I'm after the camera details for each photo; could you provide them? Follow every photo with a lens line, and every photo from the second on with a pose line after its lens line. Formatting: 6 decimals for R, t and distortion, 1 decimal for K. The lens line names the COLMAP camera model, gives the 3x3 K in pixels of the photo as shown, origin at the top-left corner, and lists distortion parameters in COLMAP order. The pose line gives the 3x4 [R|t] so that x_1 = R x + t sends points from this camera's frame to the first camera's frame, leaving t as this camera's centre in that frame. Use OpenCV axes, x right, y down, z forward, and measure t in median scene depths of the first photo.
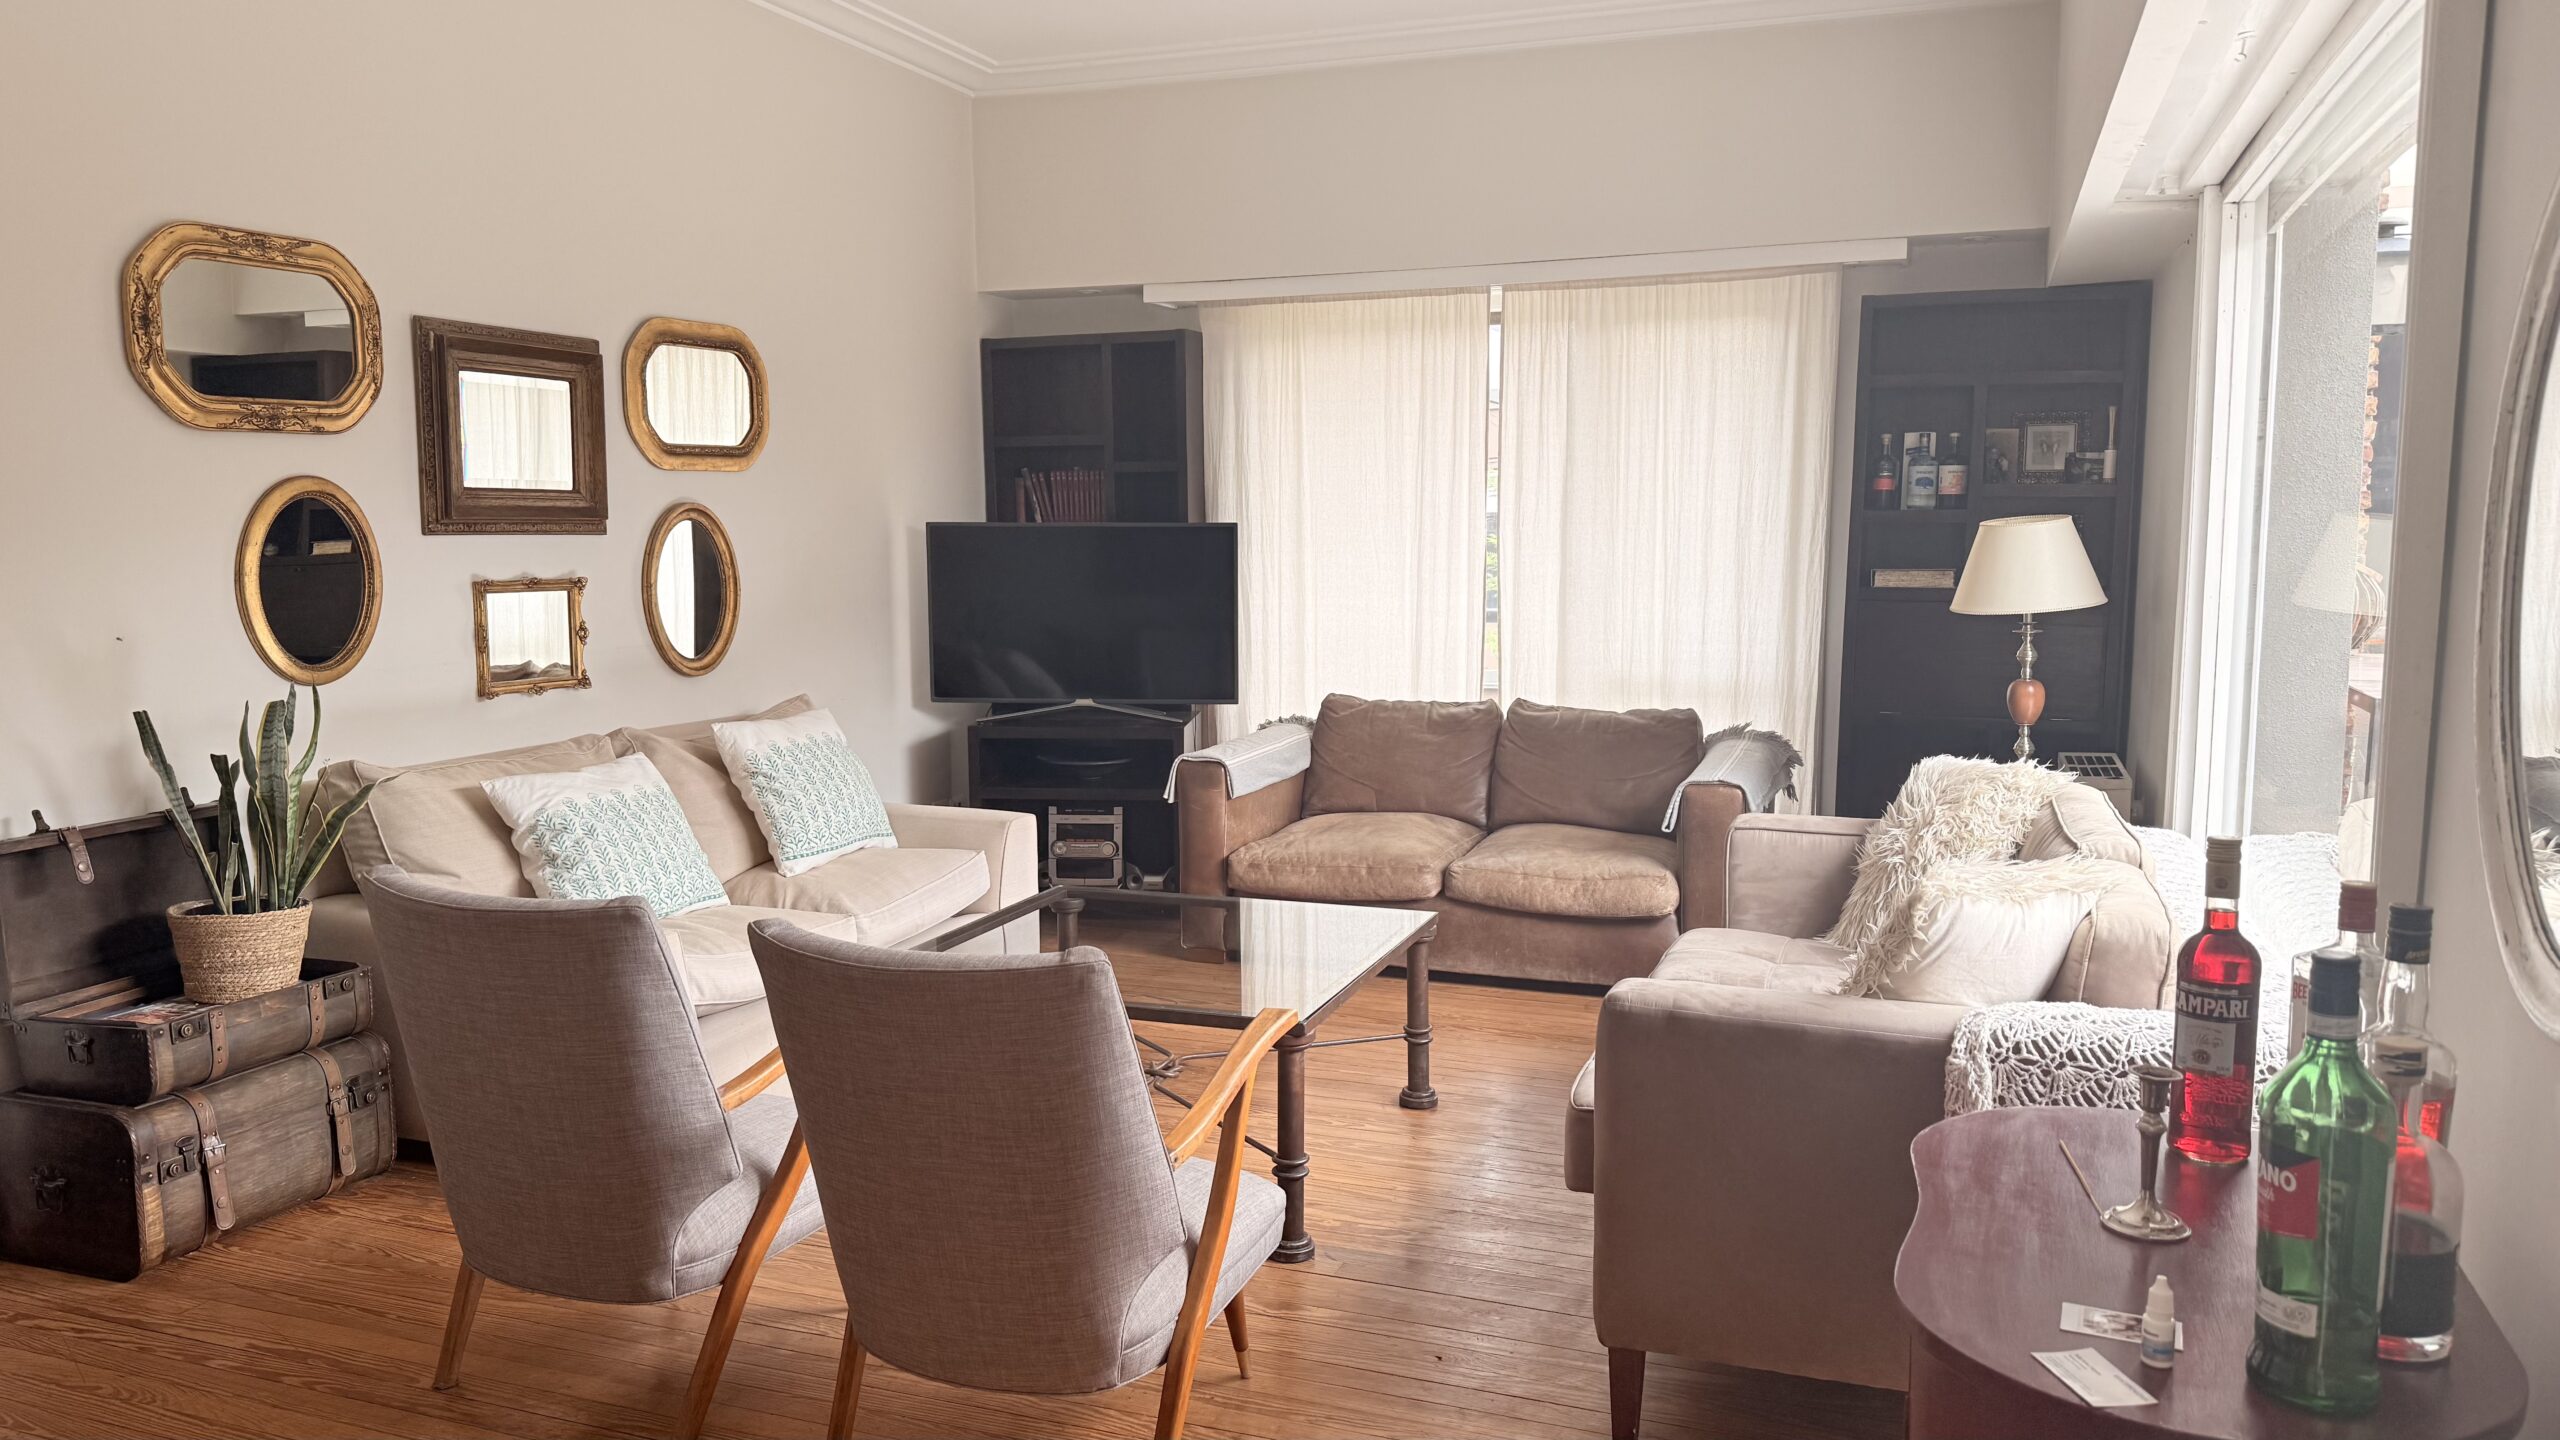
lens RADIAL K [[1796.5, 0, 1280.0], [0, 1796.5, 720.0], [0, 0, 1]] dist [0.143150, -0.280431]
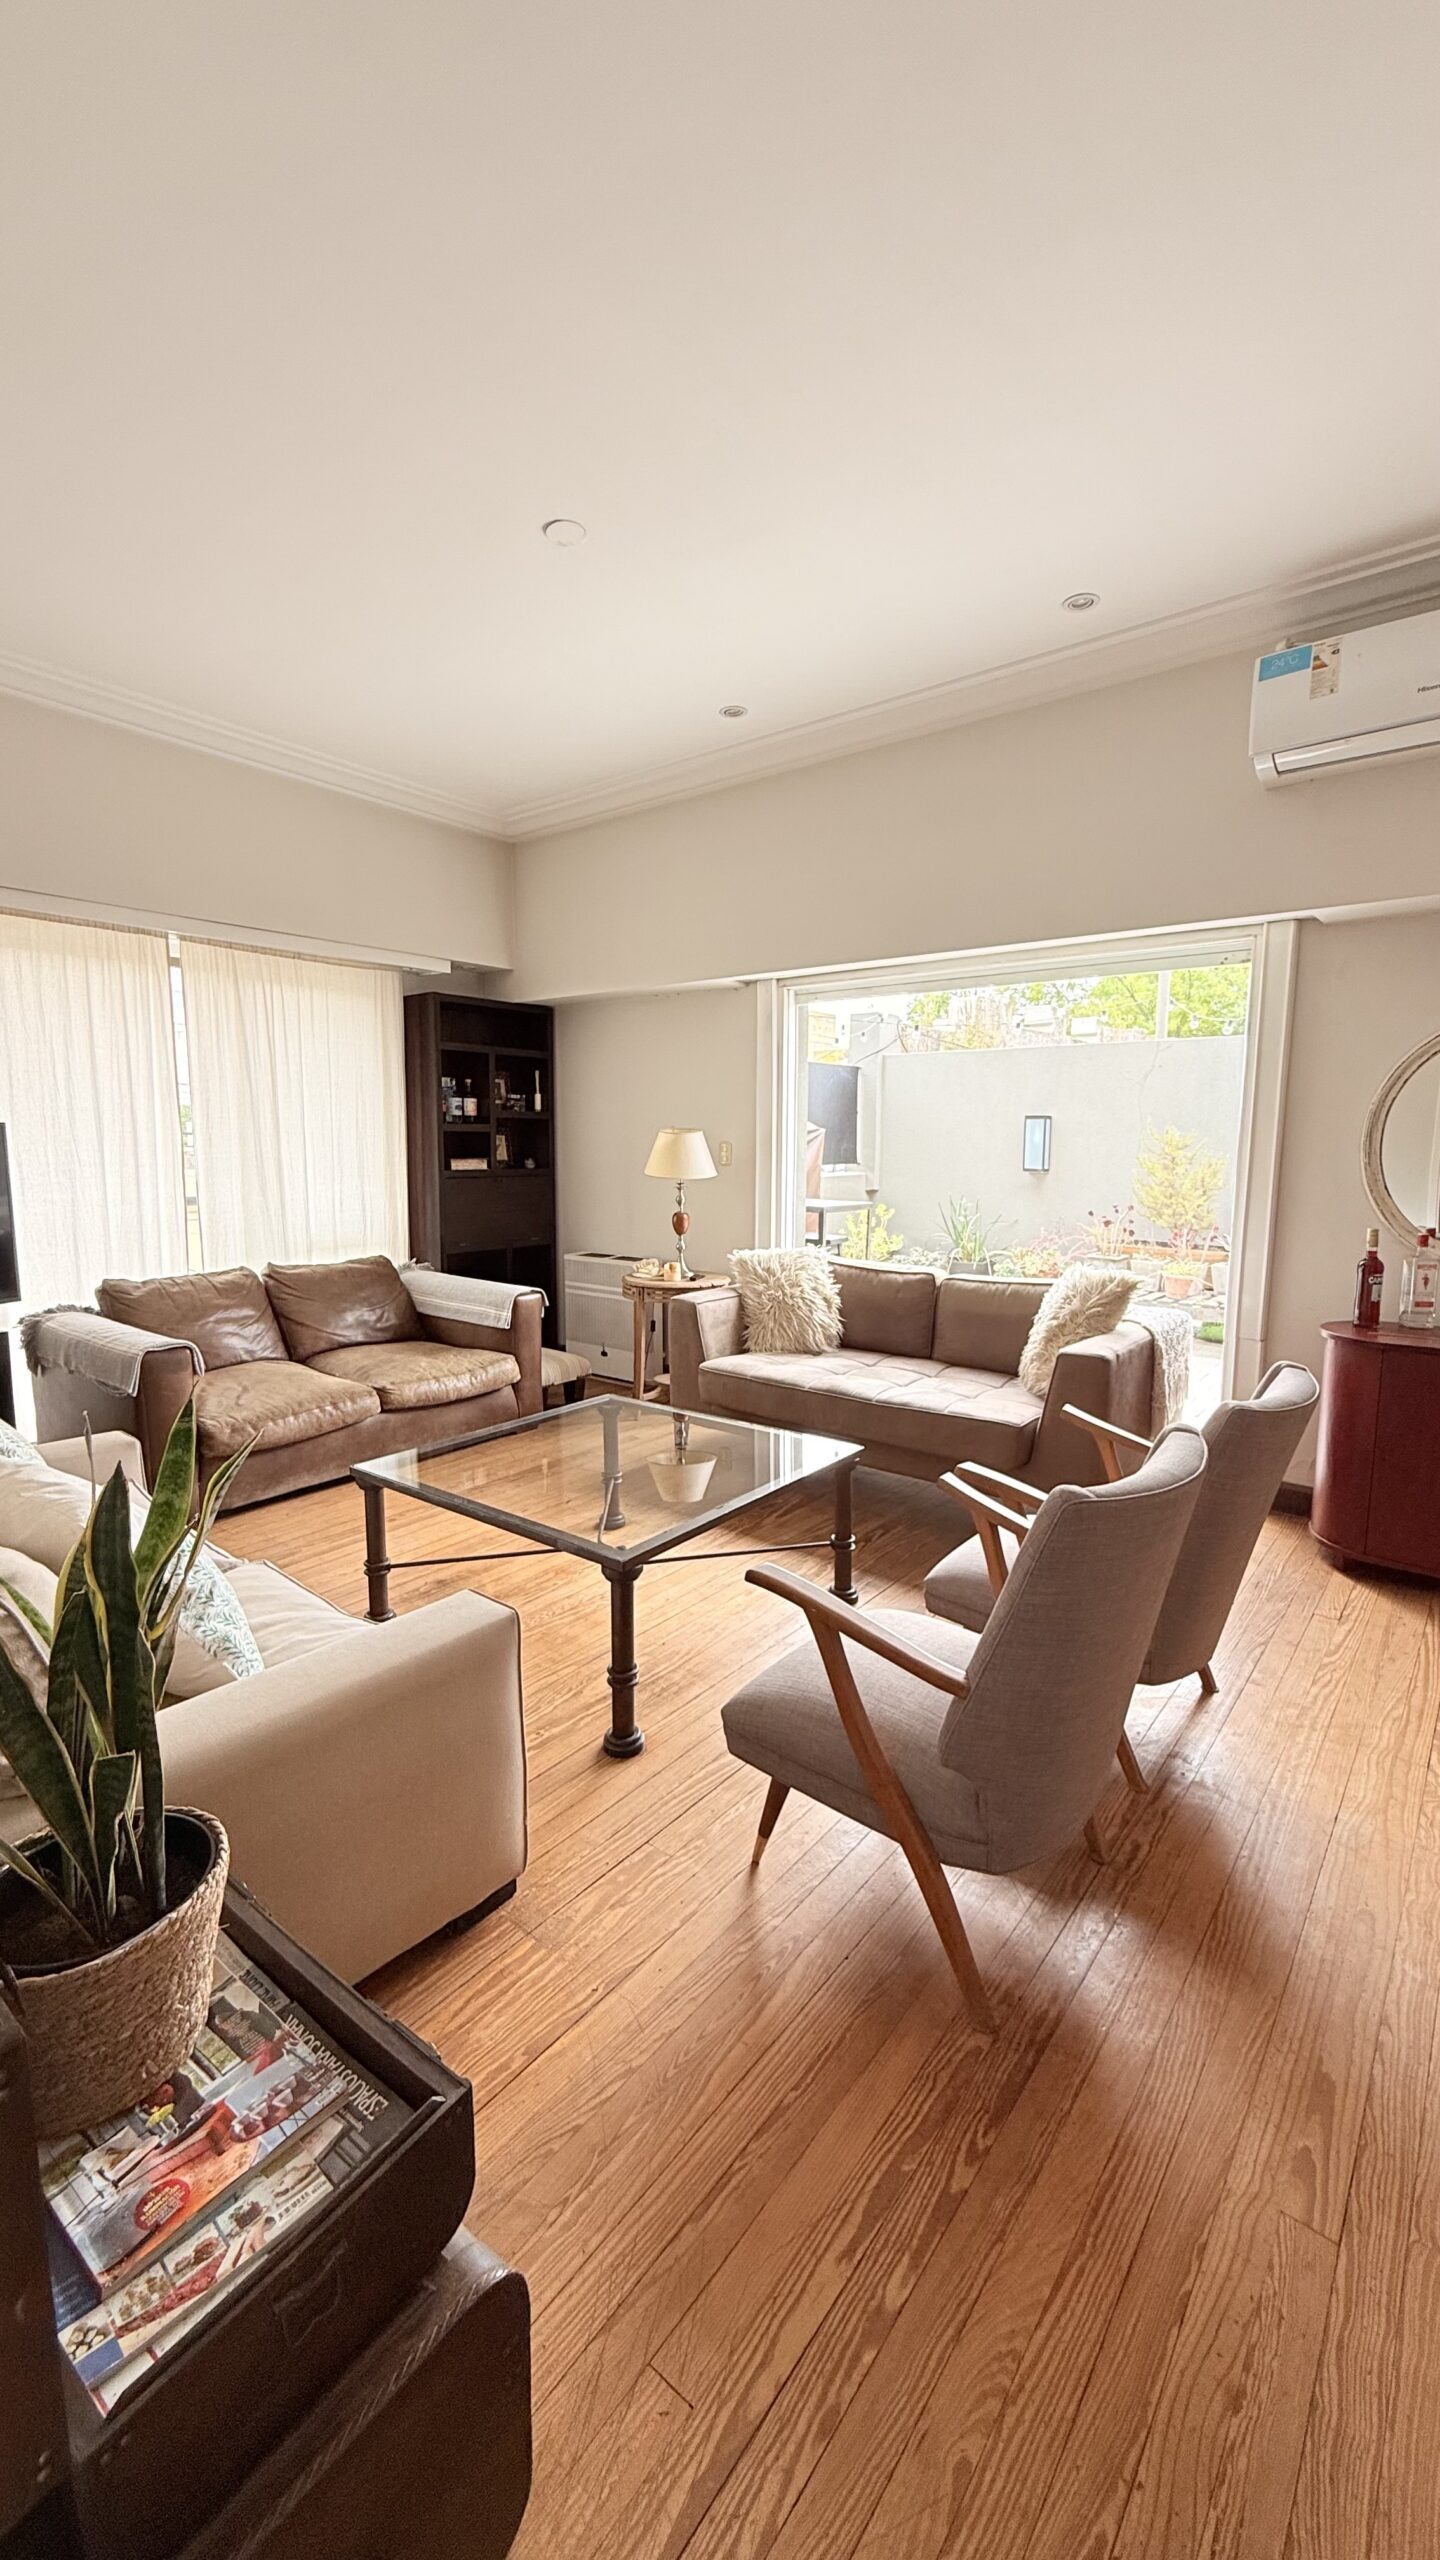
lens RADIAL K [[1018.5, 0, 720.0], [0, 1018.5, 1280.0], [0, 0, 1]] dist [-0.001101, 0.000535]
pose [[0.297942, -0.128973, 0.945831, -0.485905], [0.095010, 0.989917, 0.105056, -0.046947], [-0.949844, 0.058562, 0.307192, 0.476017]]
